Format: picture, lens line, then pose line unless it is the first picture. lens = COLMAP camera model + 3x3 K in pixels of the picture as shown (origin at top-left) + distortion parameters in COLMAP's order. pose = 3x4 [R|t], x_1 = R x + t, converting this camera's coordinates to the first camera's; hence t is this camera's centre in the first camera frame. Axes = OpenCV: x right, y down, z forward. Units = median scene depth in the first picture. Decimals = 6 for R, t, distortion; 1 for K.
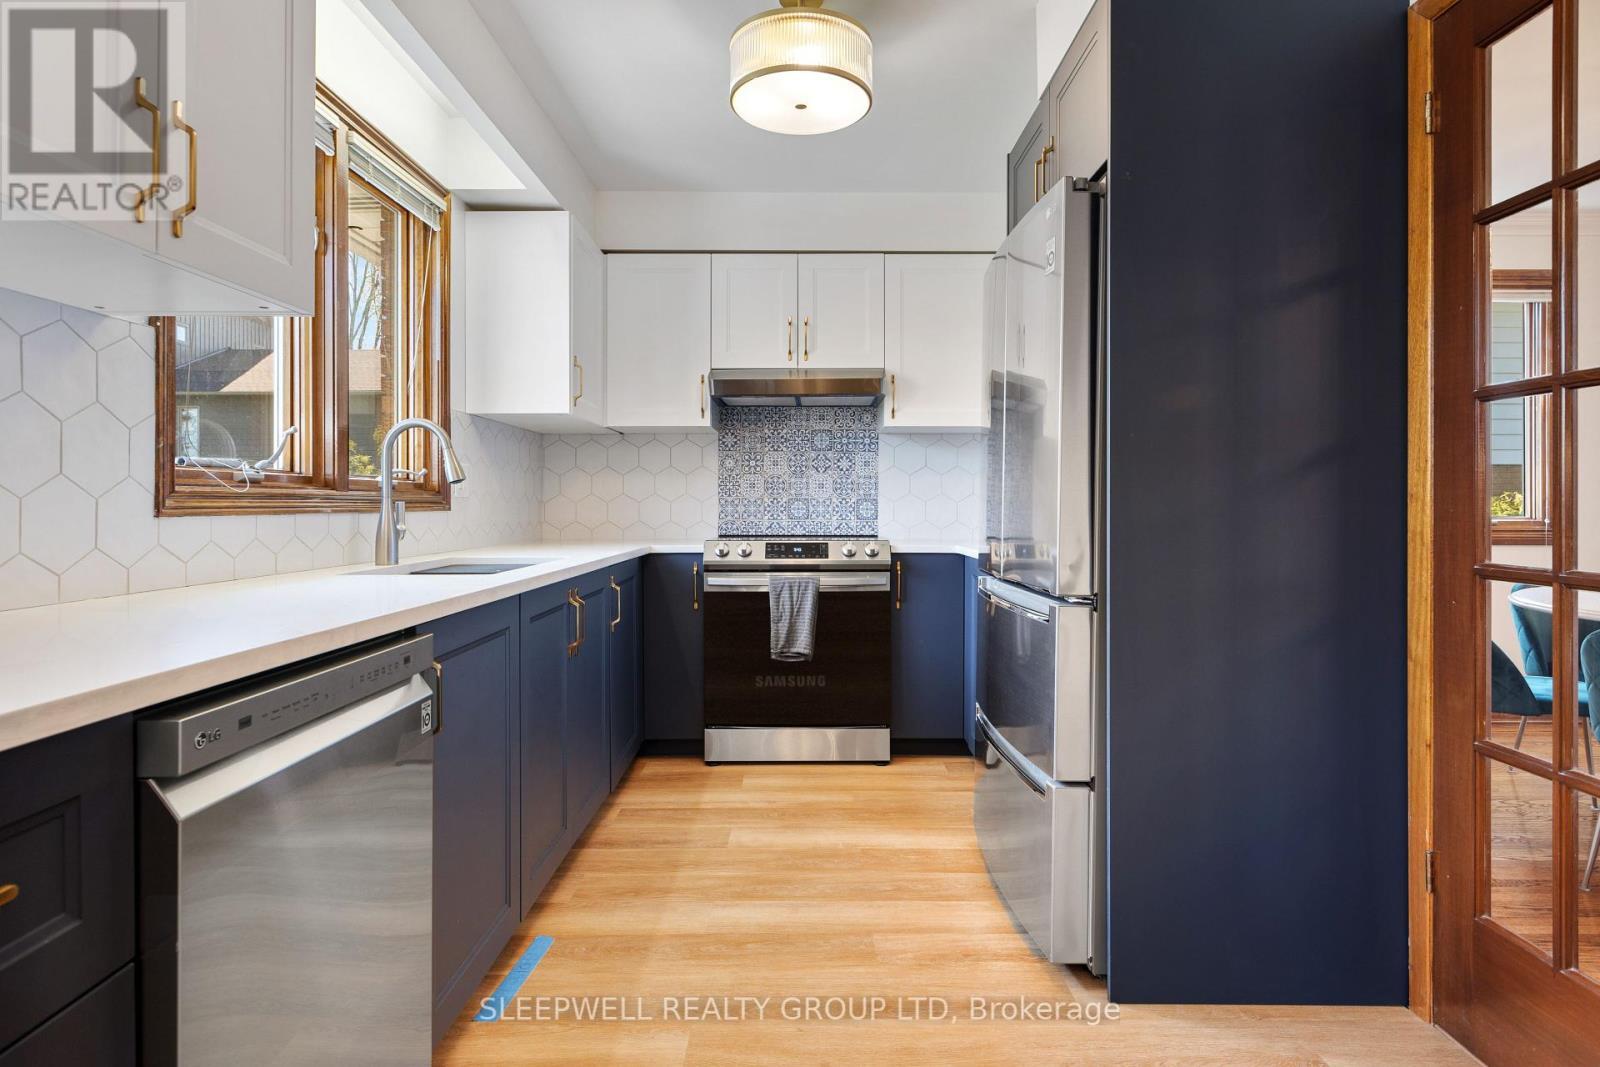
lens RADIAL K [[873.2, 0, 804.0], [0, 873.2, 509.3], [0, 0, 1]] dist [-0.032186, 0.031820]
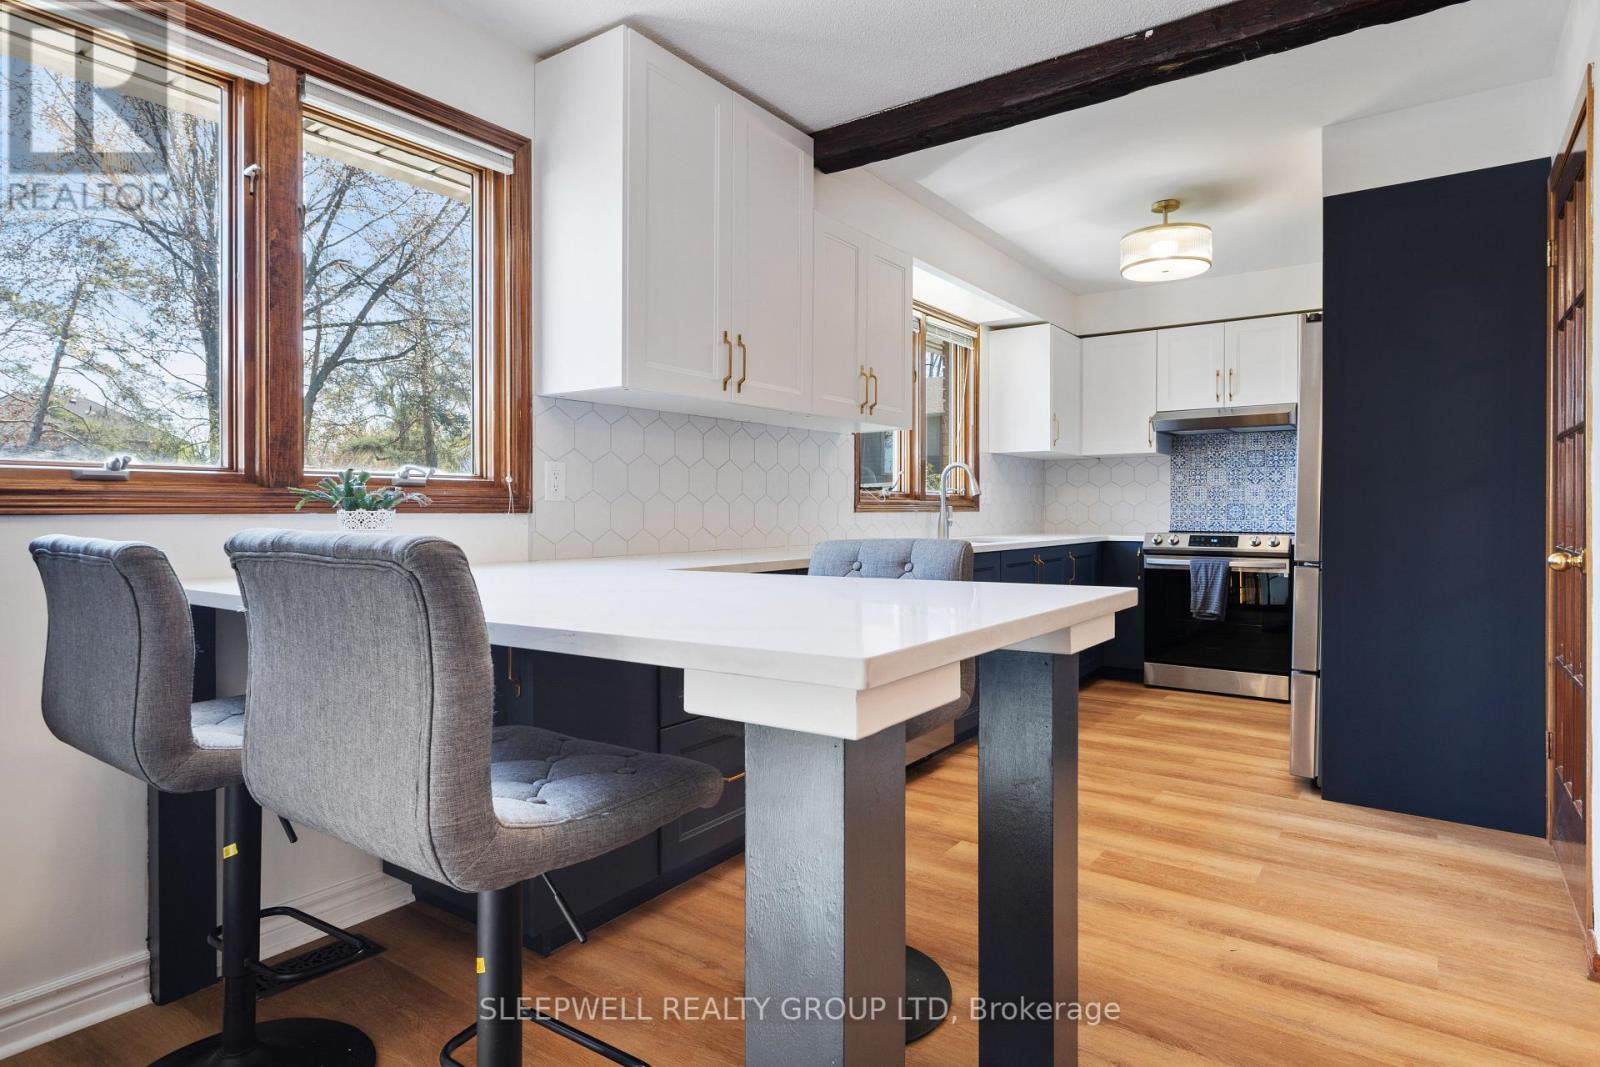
lens RADIAL K [[873.2, 0, 804.0], [0, 873.2, 509.3], [0, 0, 1]] dist [-0.032186, 0.031820]
pose [[0.813335, 0.001759, -0.581793, 0.269798], [-0.004782, 0.999982, -0.003662, 0.004490], [0.581776, 0.005760, 0.813329, -0.516705]]
